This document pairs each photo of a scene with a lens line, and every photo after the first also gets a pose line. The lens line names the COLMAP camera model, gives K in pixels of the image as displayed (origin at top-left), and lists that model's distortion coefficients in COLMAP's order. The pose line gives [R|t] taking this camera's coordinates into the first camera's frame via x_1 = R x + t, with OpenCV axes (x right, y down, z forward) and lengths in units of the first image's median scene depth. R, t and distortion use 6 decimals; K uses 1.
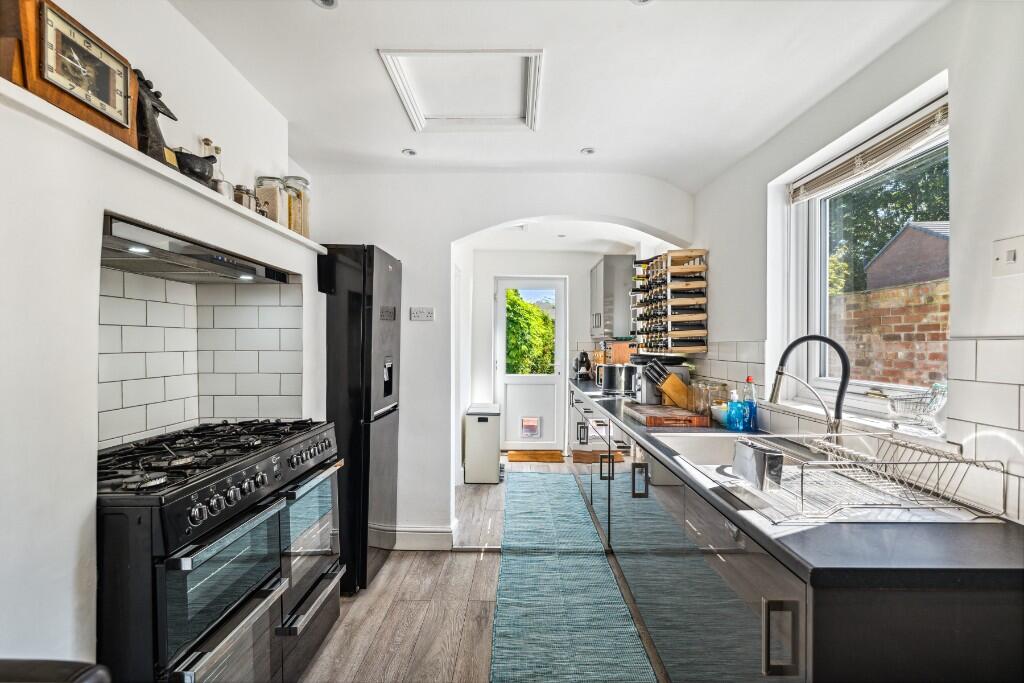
lens RADIAL K [[451.3, 0, 512.5], [0, 451.3, 343.2], [0, 0, 1]] dist [0.000108, -0.000172]
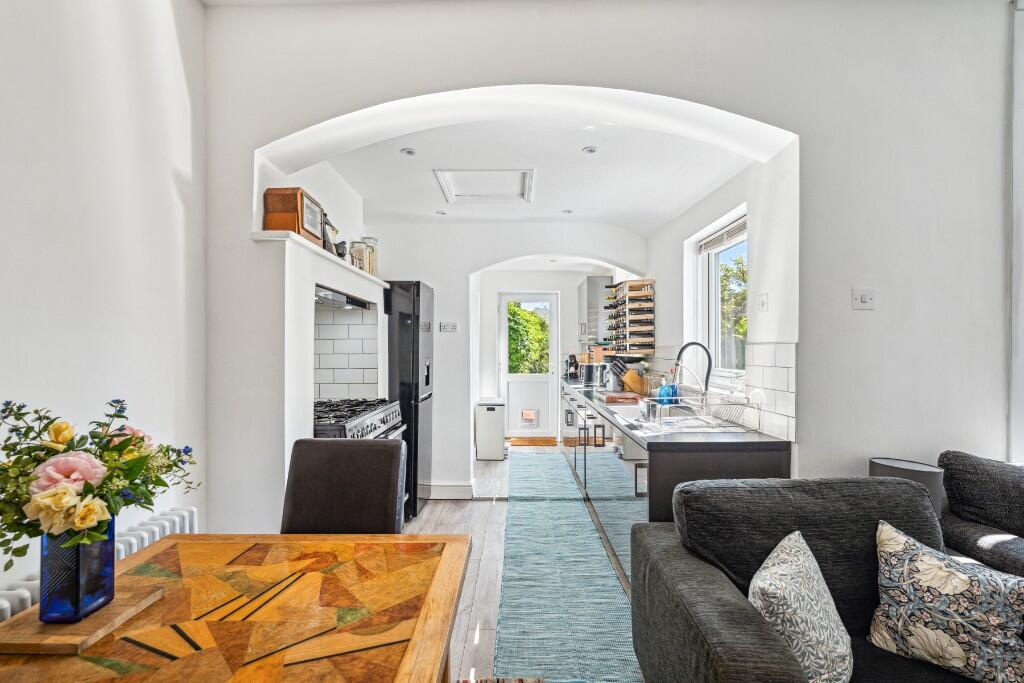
lens RADIAL K [[457.7, 0, 510.6], [0, 457.7, 348.3], [0, 0, 1]] dist [-0.000255, -0.000014]
pose [[0.999977, -0.006781, -0.000569, -0.013611], [0.006781, 0.999977, 0.000823, 0.000089], [0.000564, -0.000827, 0.999999, -0.415493]]
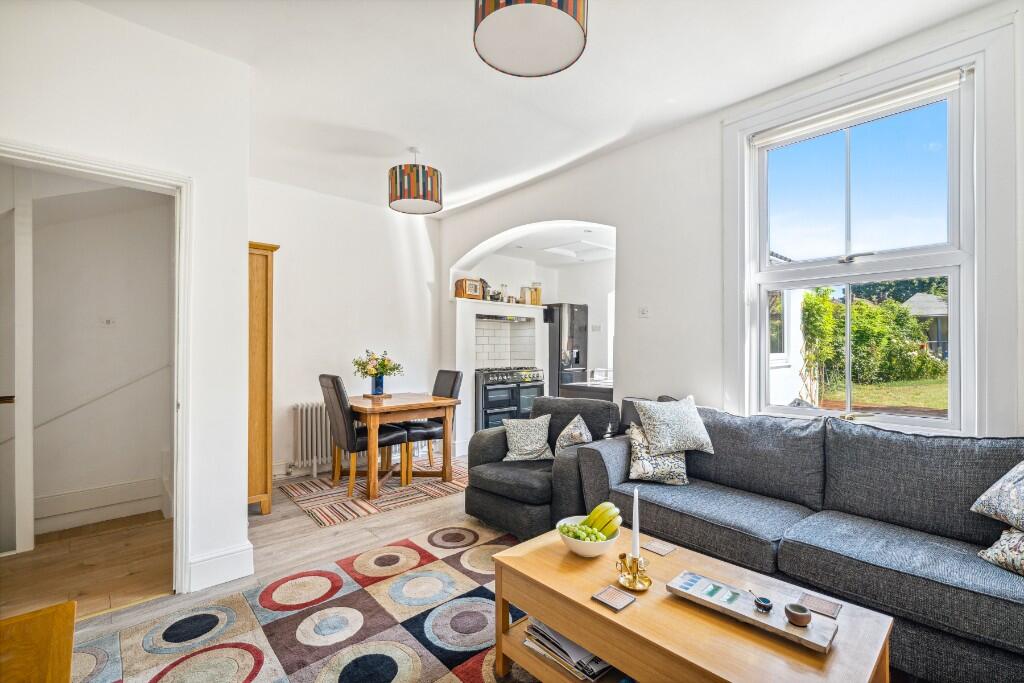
lens RADIAL K [[451.3, 0, 512.5], [0, 451.3, 343.2], [0, 0, 1]] dist [0.000108, -0.000172]
pose [[0.686375, -0.008378, -0.727200, 1.177098], [0.002719, 0.999956, -0.008955, 0.027115], [0.727243, 0.004169, 0.686367, -0.833958]]
